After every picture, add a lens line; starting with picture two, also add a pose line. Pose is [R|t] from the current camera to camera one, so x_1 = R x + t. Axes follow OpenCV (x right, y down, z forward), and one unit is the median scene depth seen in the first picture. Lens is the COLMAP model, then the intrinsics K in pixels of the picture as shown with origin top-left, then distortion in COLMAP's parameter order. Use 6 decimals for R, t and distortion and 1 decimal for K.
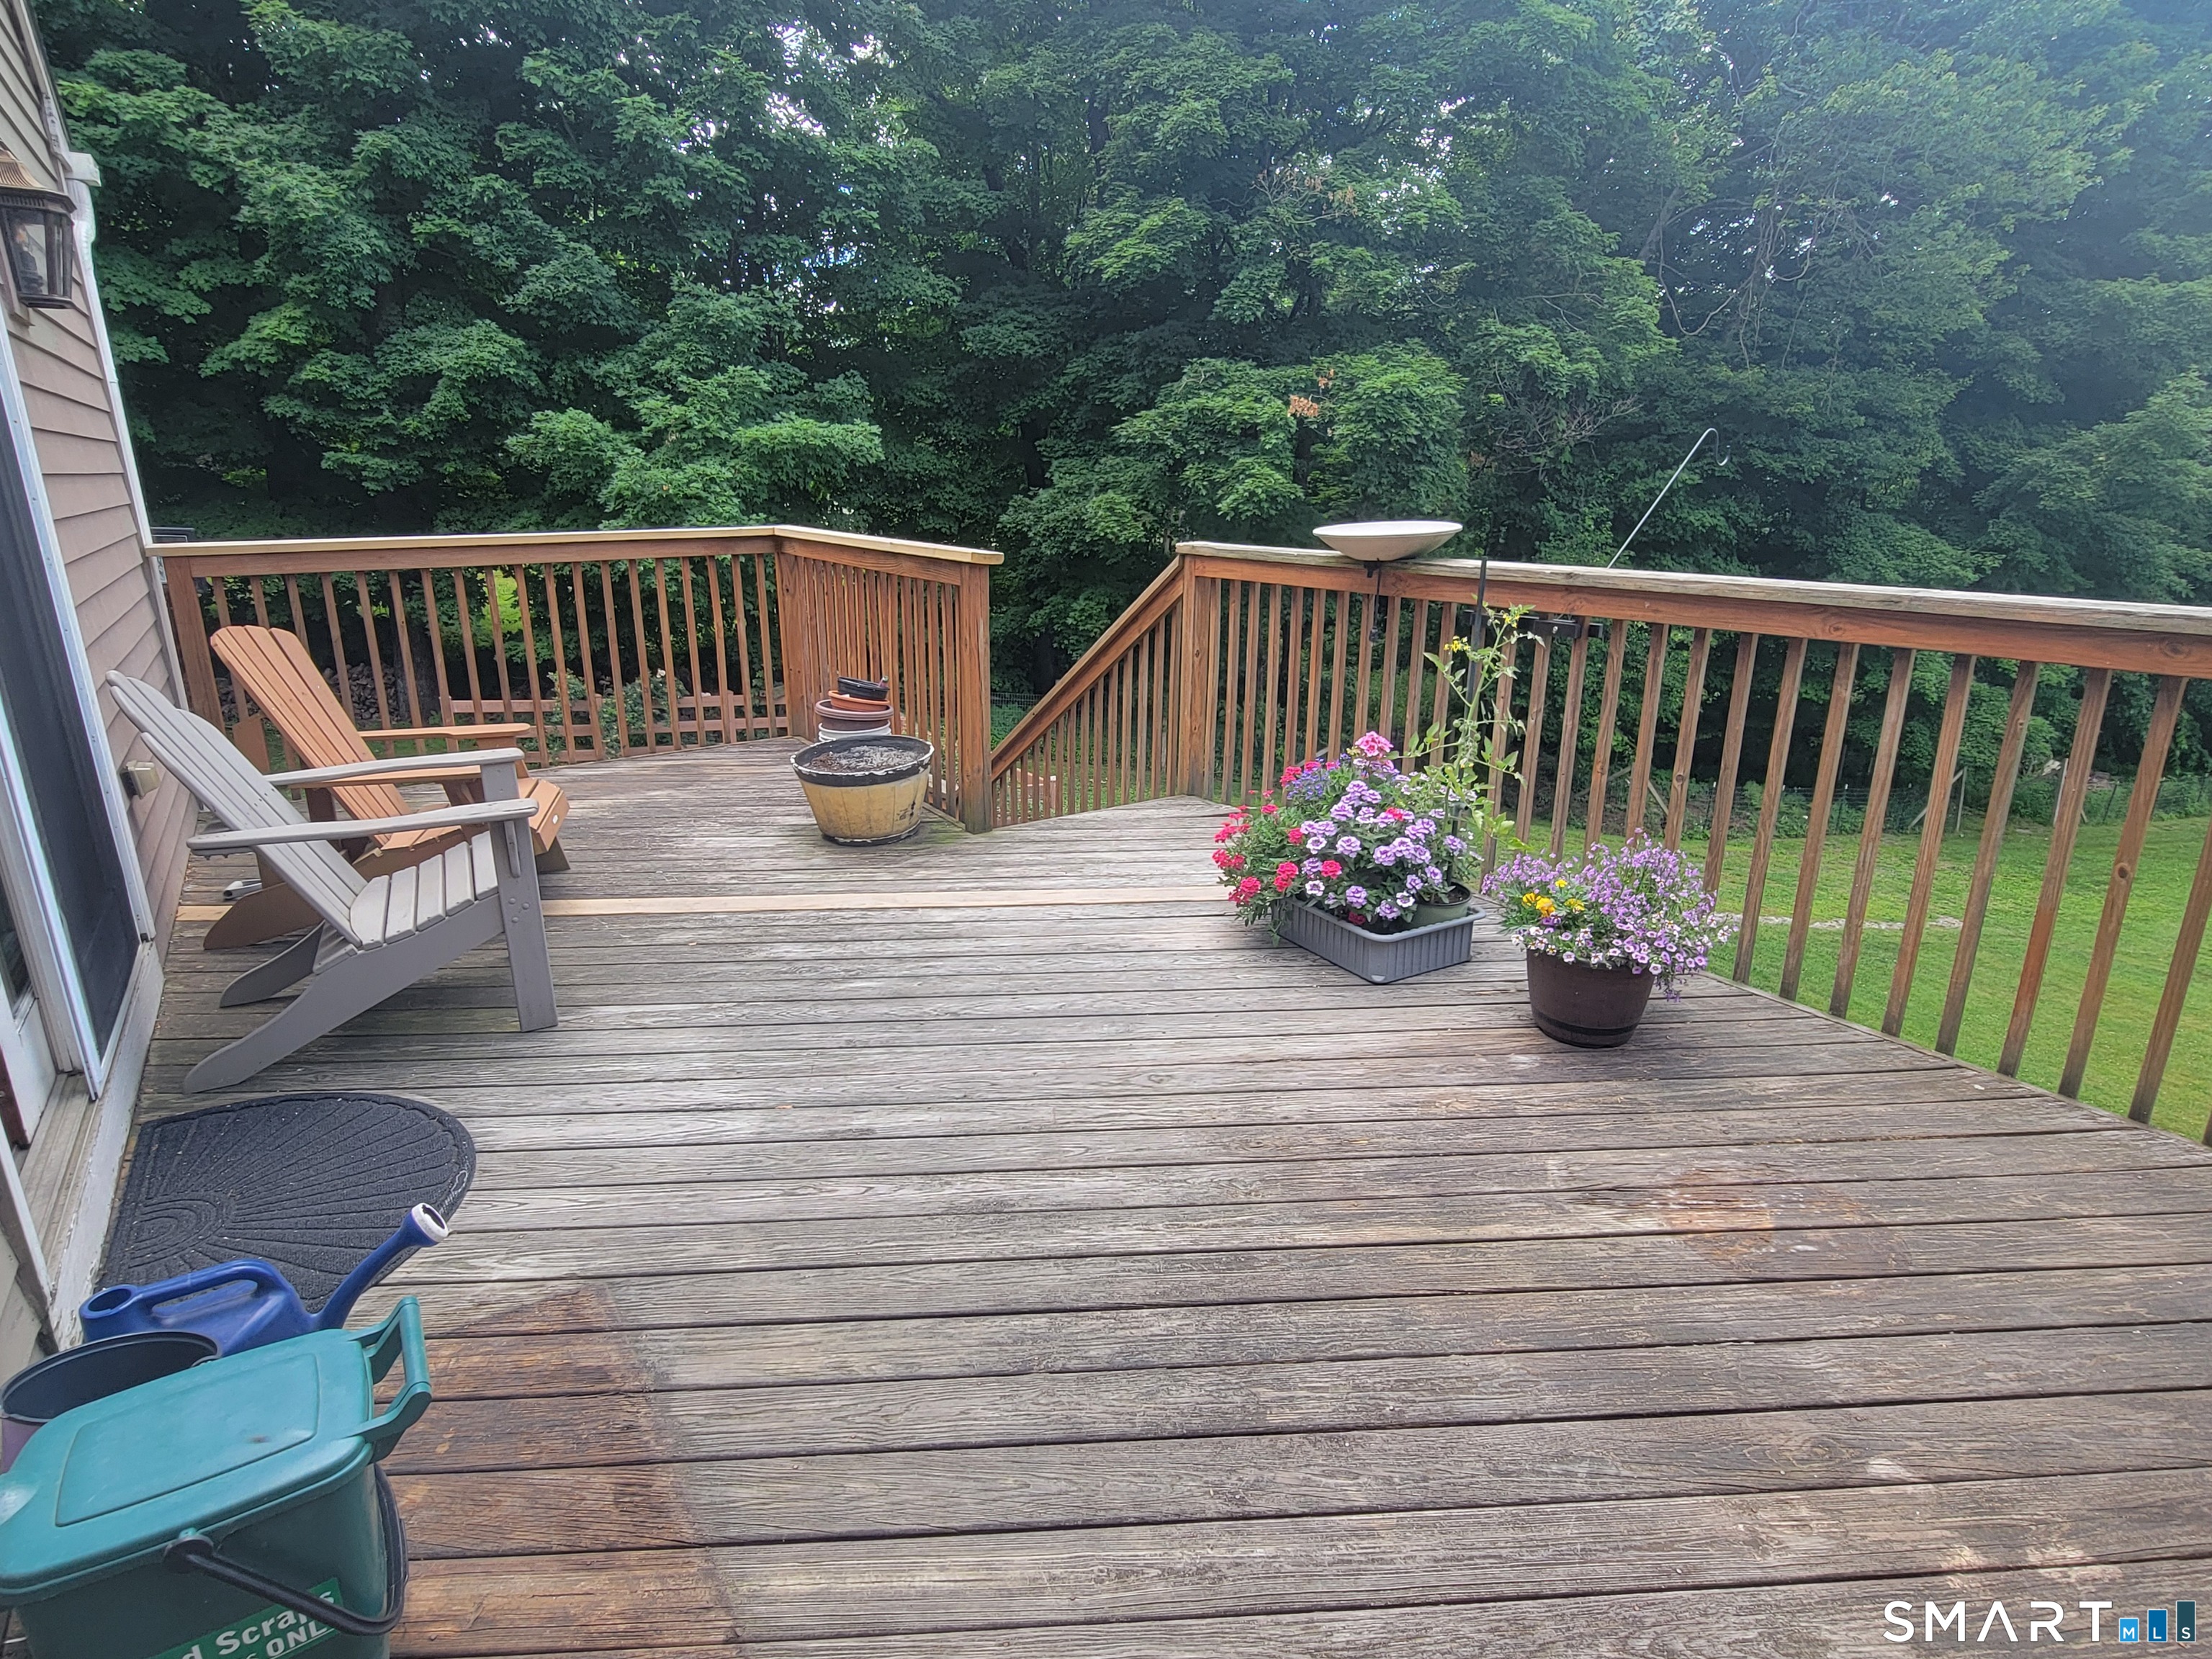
lens RADIAL K [[1173.1, 0, 1106.3], [0, 1173.1, 817.4], [0, 0, 1]] dist [-0.000294, -0.000083]
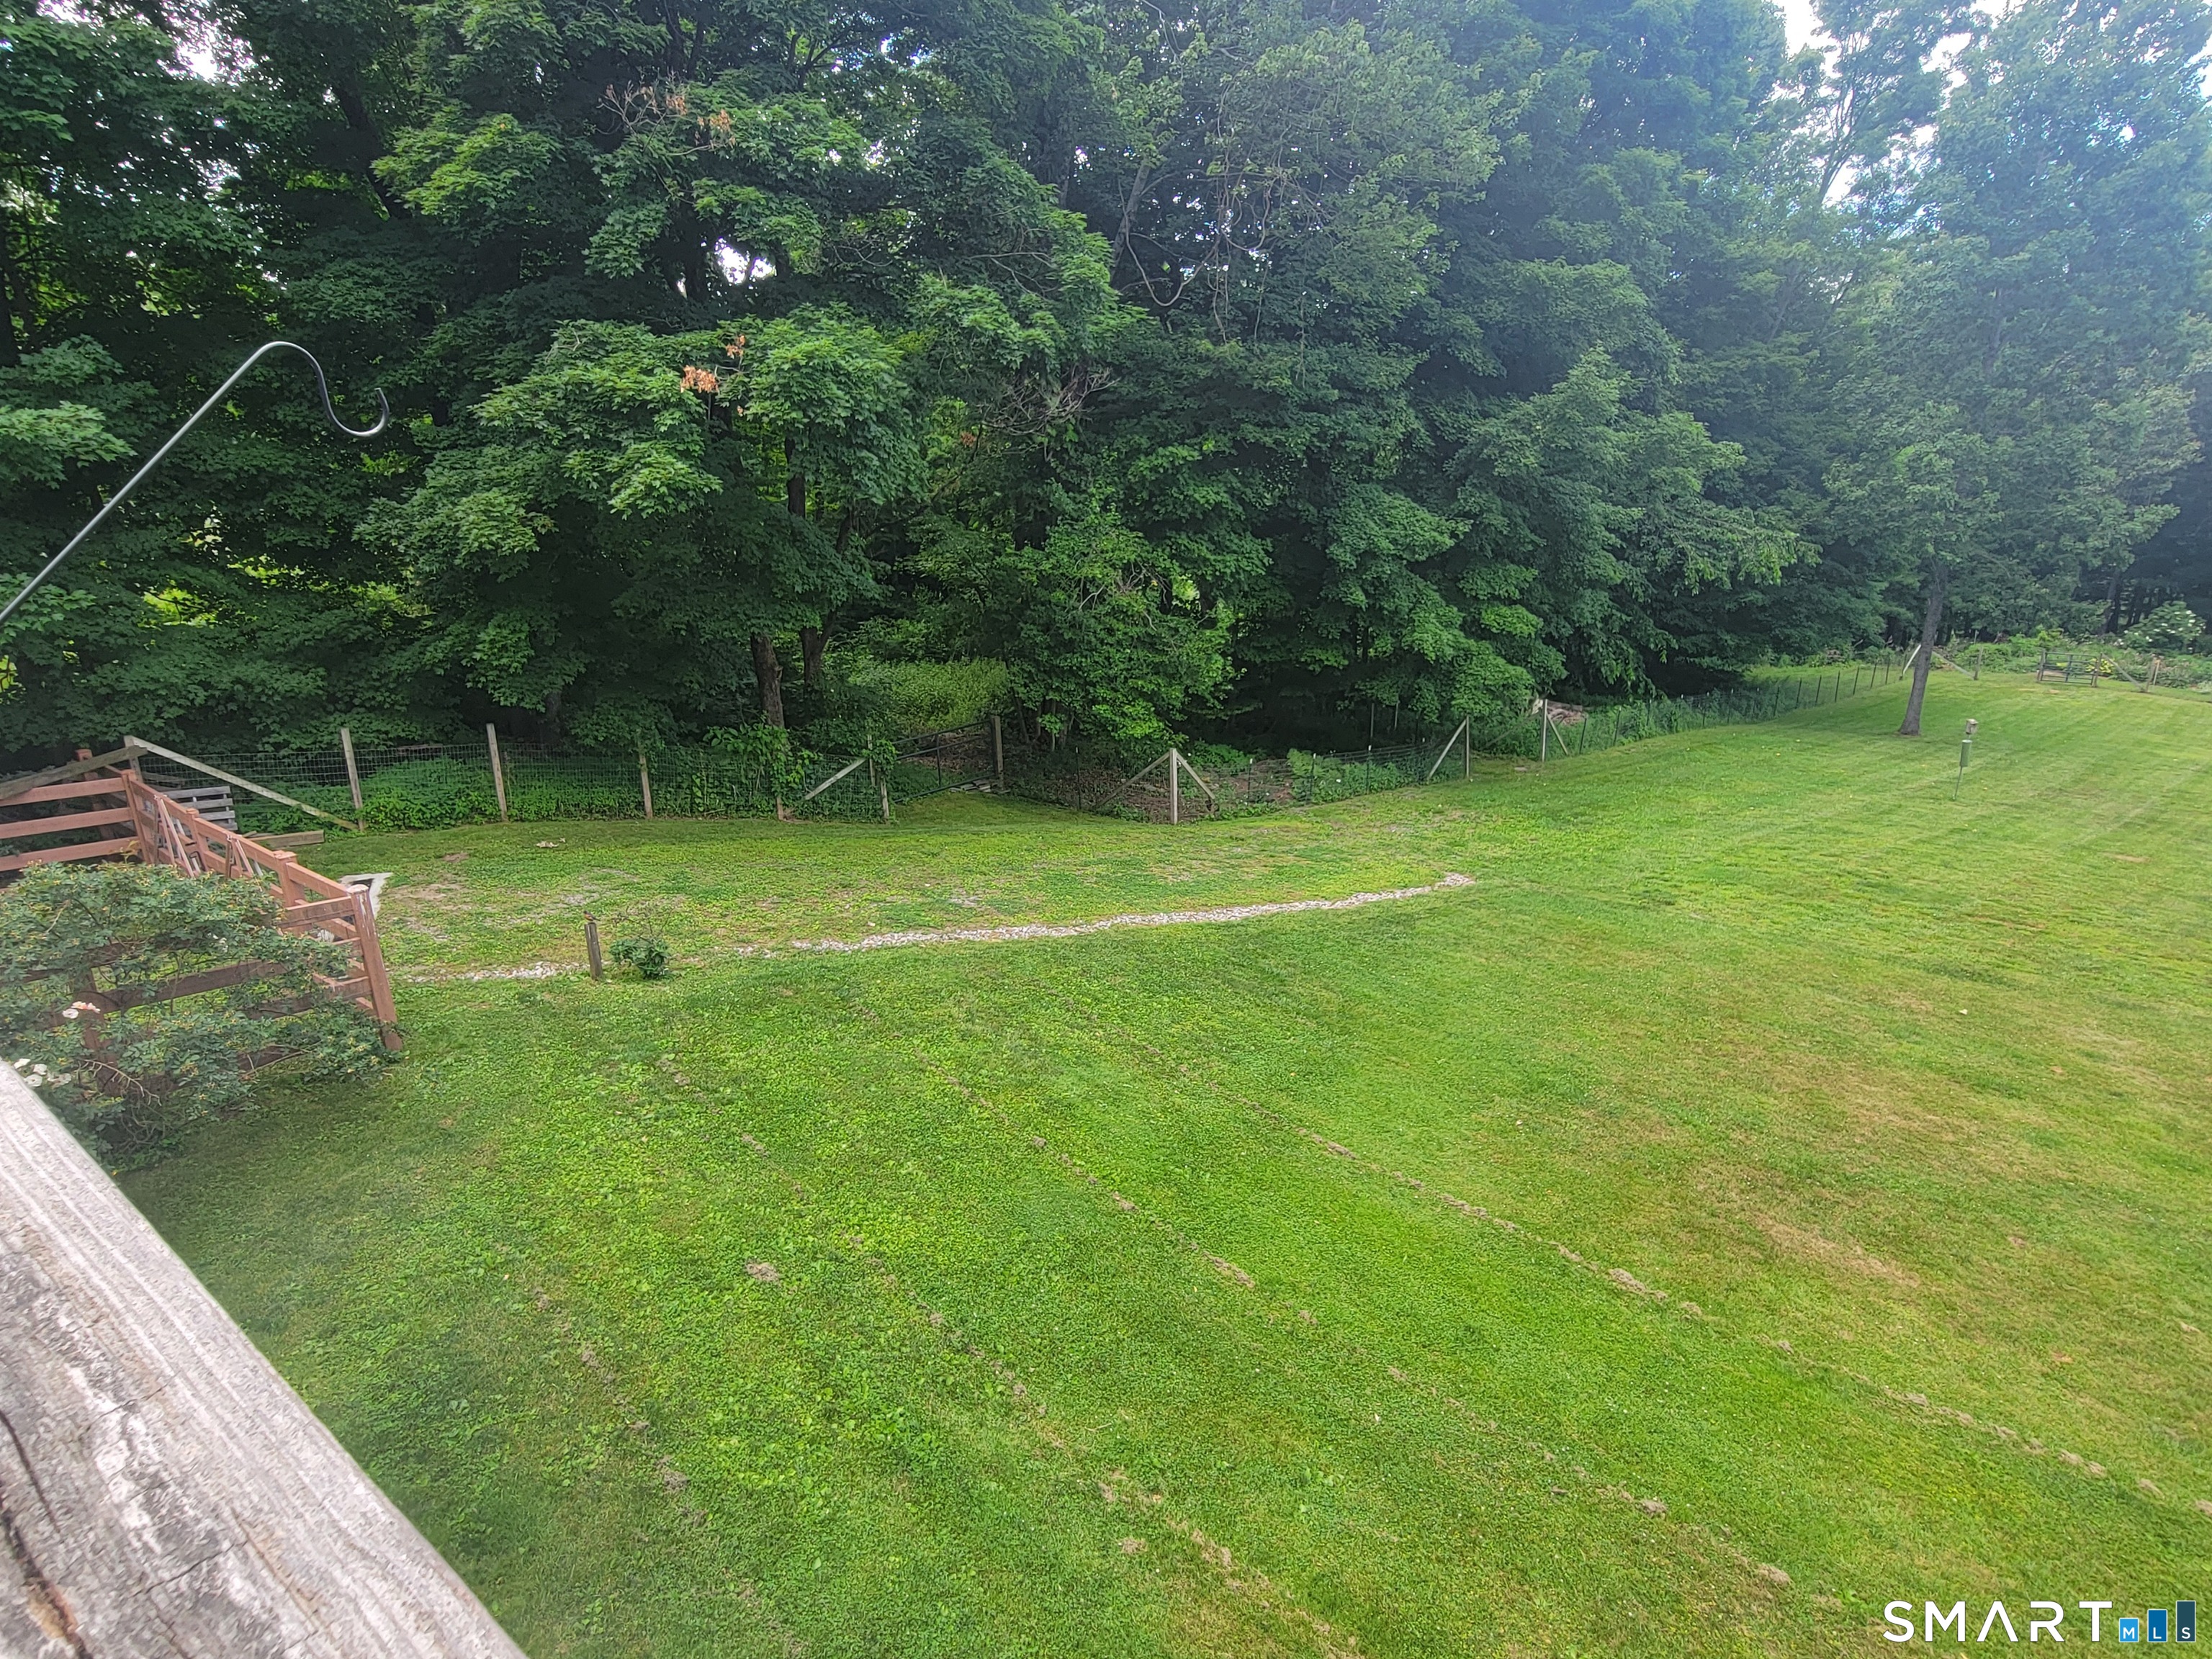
lens RADIAL K [[1167.6, 0, 1110.0], [0, 1167.6, 814.7], [0, 0, 1]] dist [-0.000135, 0.000209]
pose [[0.946418, -0.117635, 0.300758, 0.149070], [0.114628, 0.993022, 0.027691, -0.035384], [-0.301917, 0.008268, 0.953298, 0.130485]]
